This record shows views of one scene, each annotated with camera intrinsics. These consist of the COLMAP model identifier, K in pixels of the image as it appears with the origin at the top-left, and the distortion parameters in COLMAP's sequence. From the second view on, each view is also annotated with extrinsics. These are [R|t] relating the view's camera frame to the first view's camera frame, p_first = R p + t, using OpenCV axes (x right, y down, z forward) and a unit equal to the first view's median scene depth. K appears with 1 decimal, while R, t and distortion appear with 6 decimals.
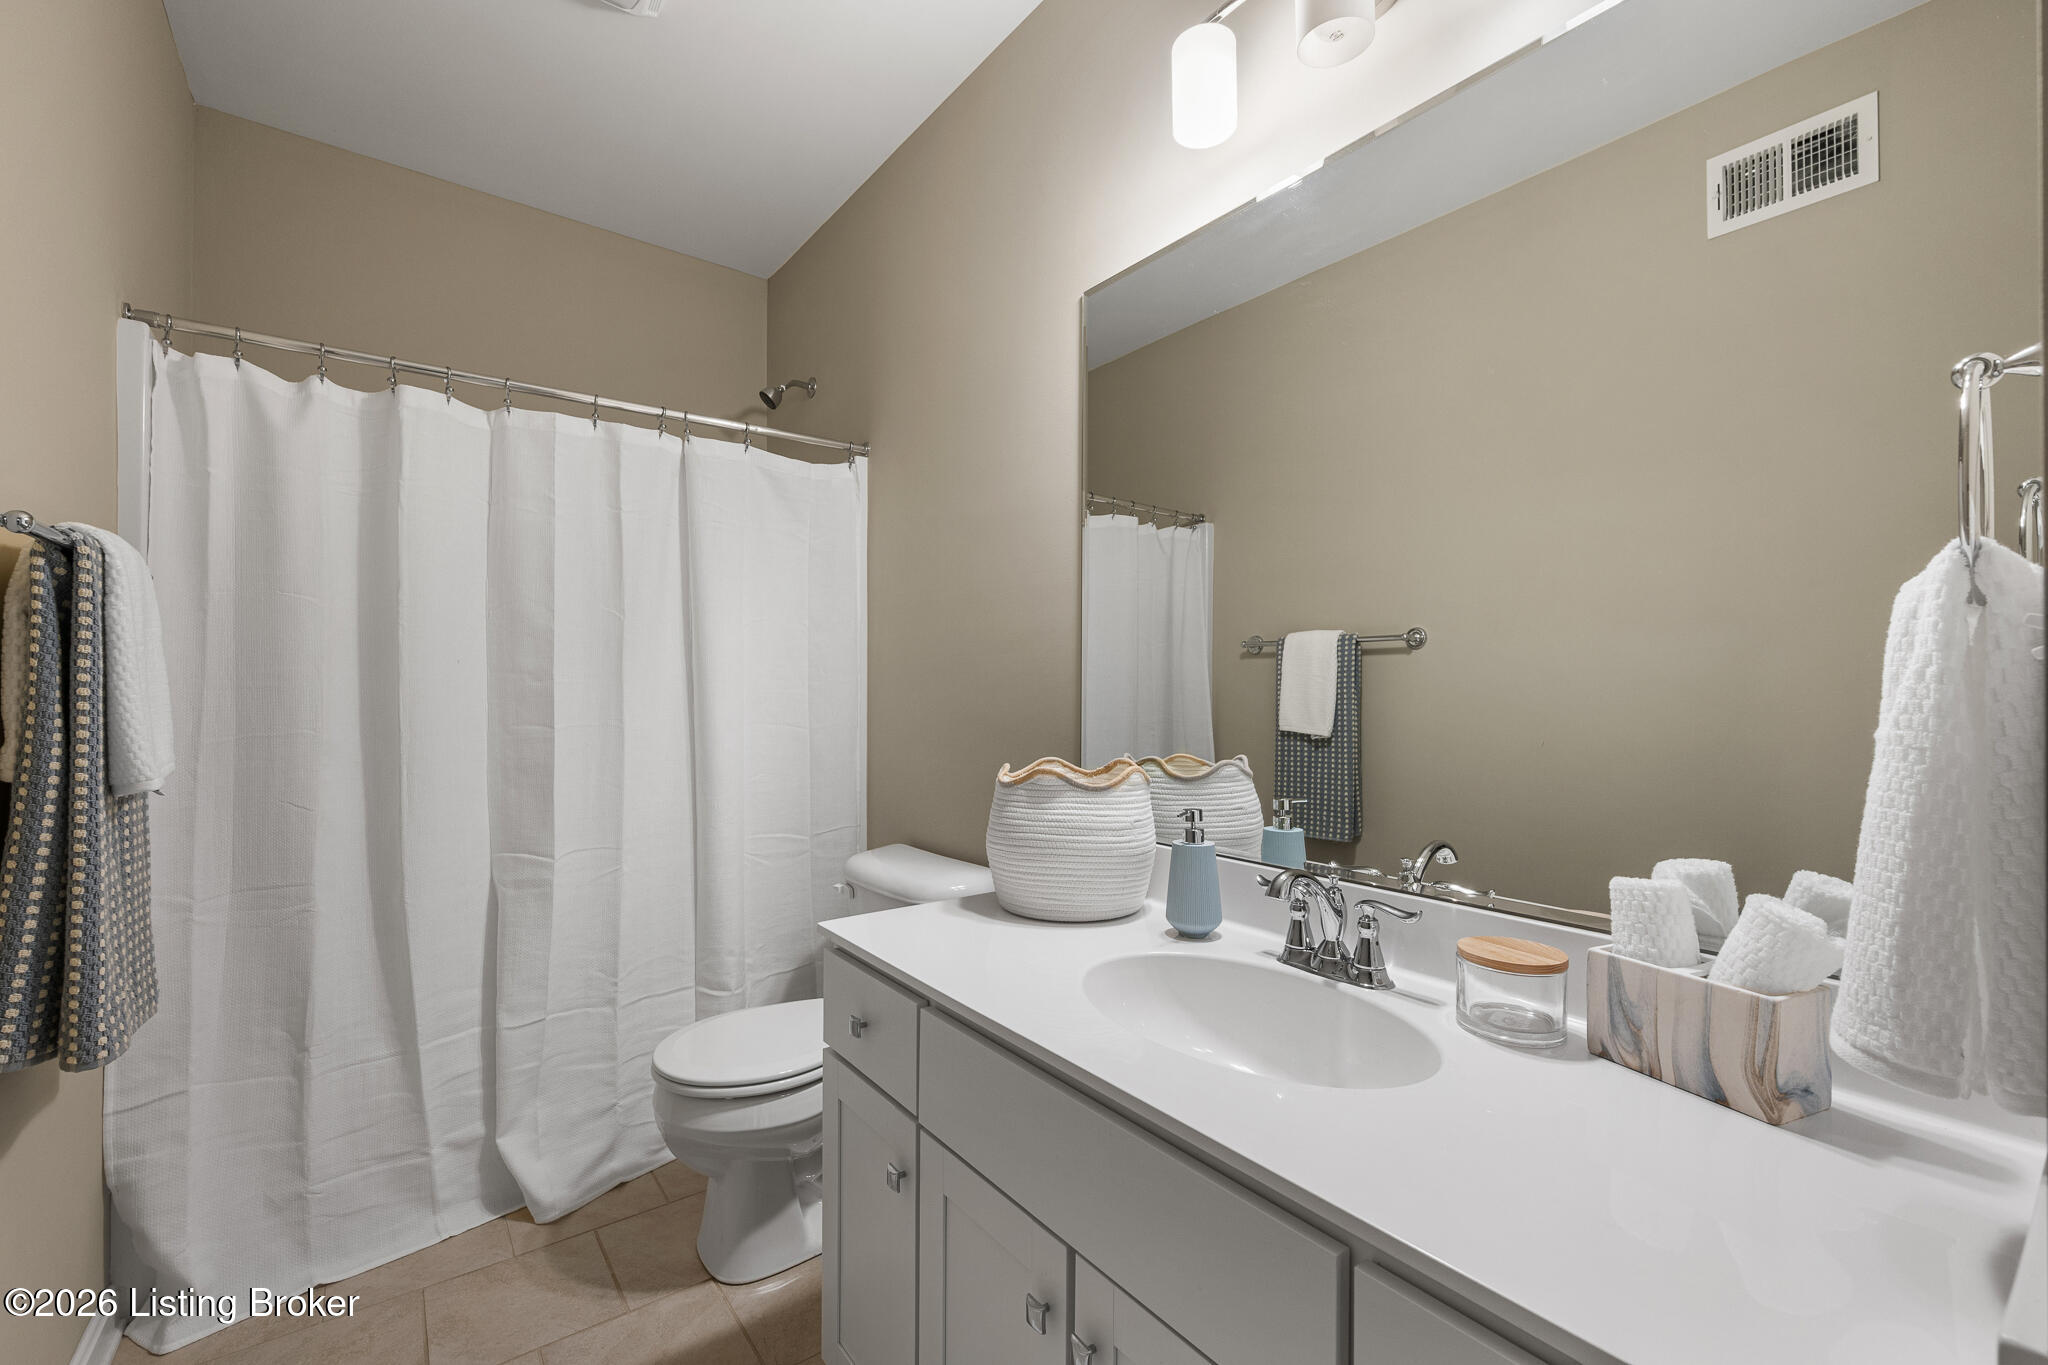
lens RADIAL K [[831.5, 0, 1022.6], [0, 831.5, 683.7], [0, 0, 1]] dist [0.001008, 0.000045]
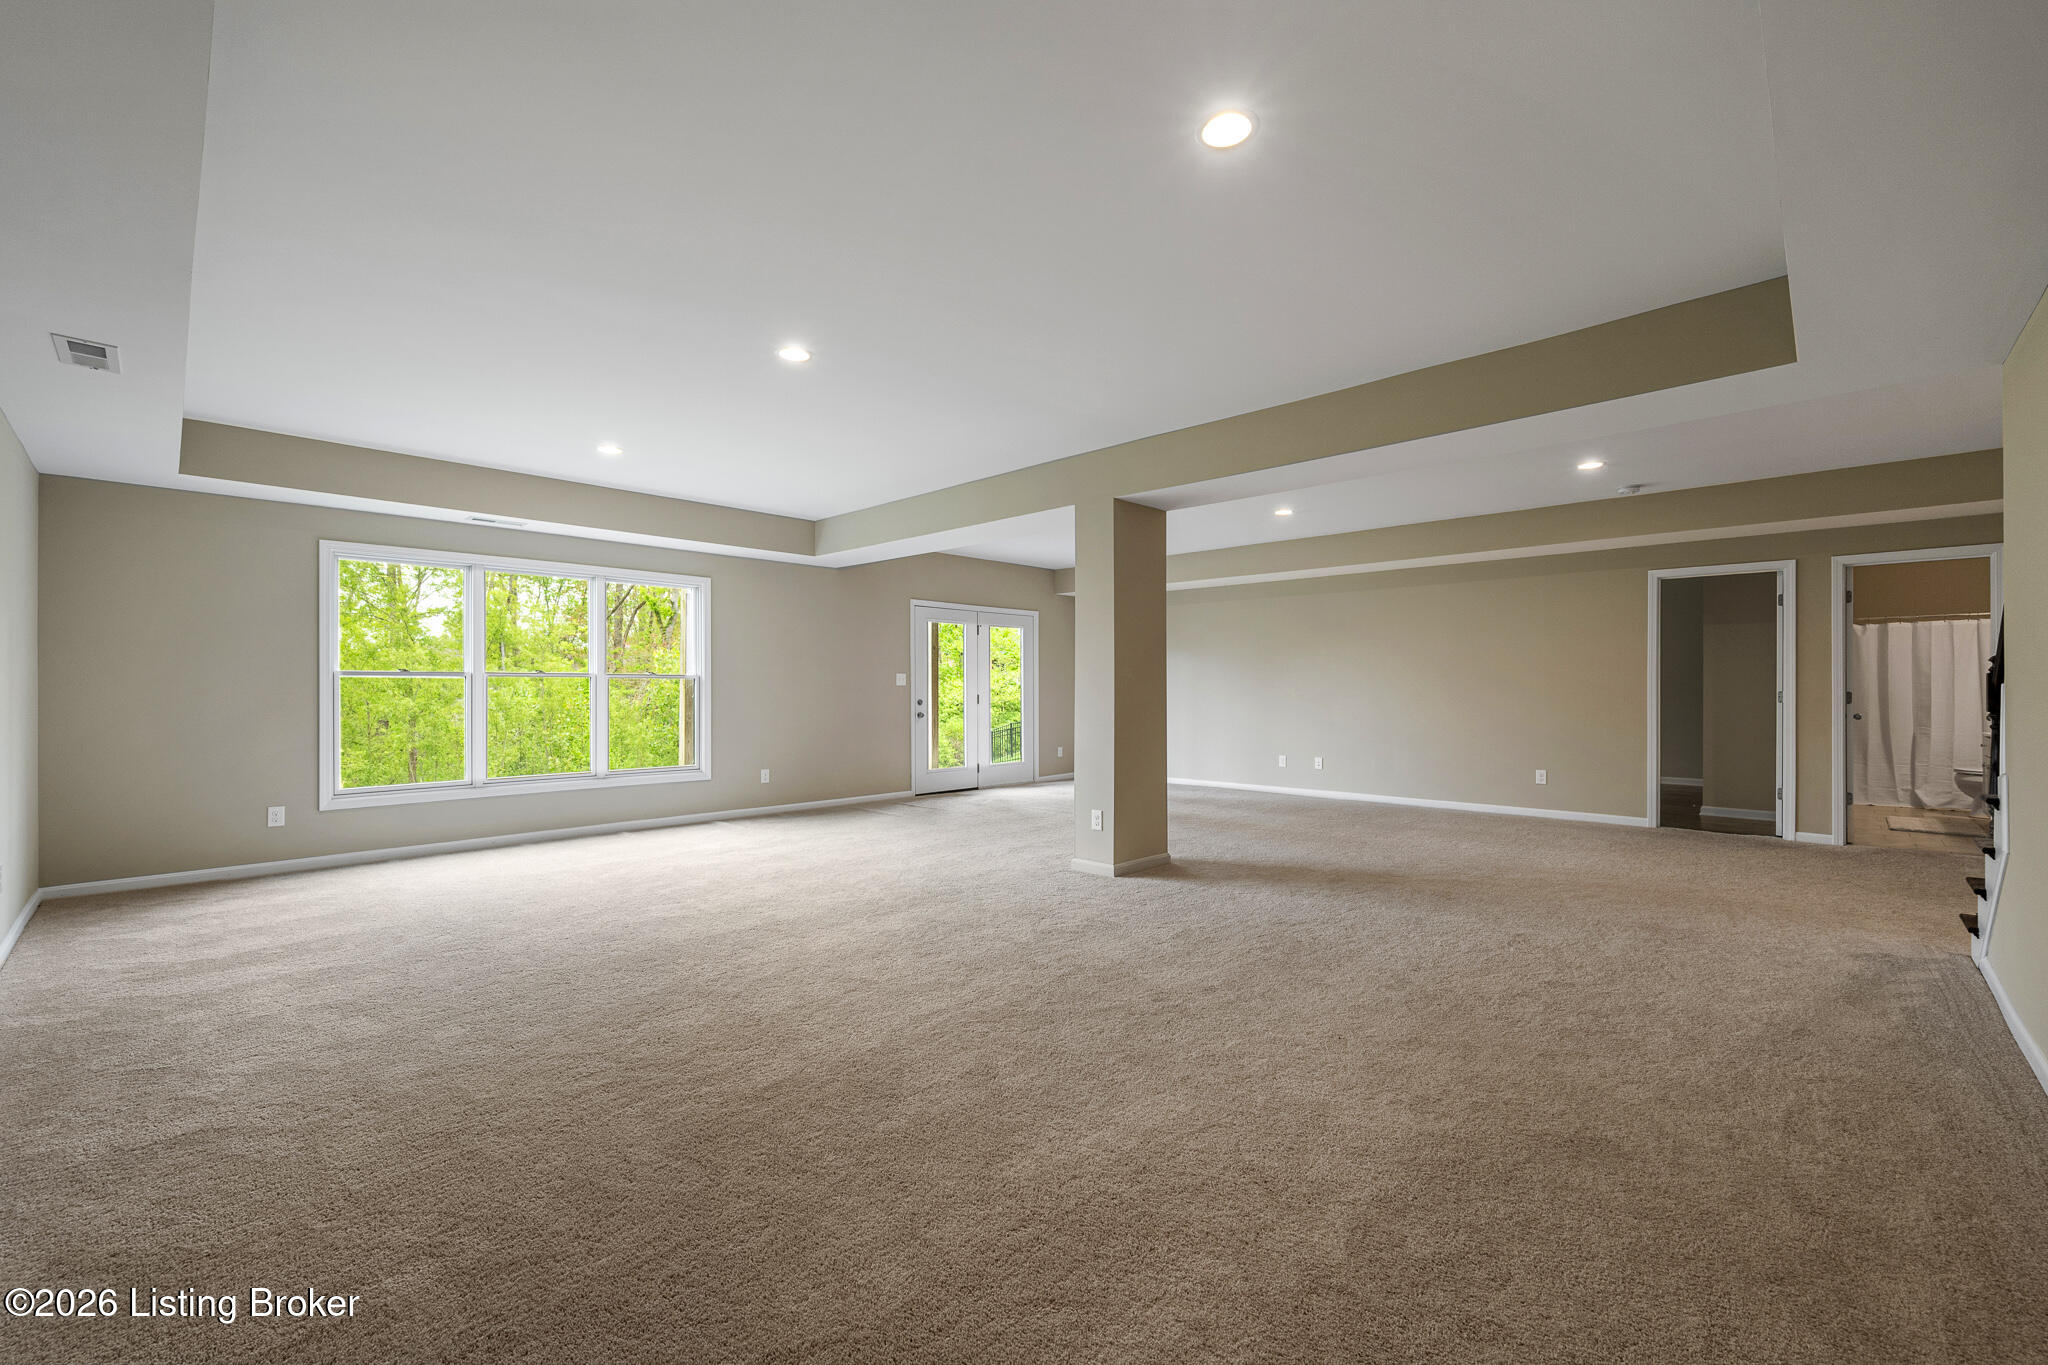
lens RADIAL K [[831.5, 0, 1019.4], [0, 831.5, 683.4], [0, 0, 1]] dist [0.001008, 0.000045]
pose [[0.133025, -0.002910, -0.991108, 3.099205], [0.005616, 0.999982, -0.002182, -0.034323], [0.991097, -0.005276, 0.133039, -4.270354]]
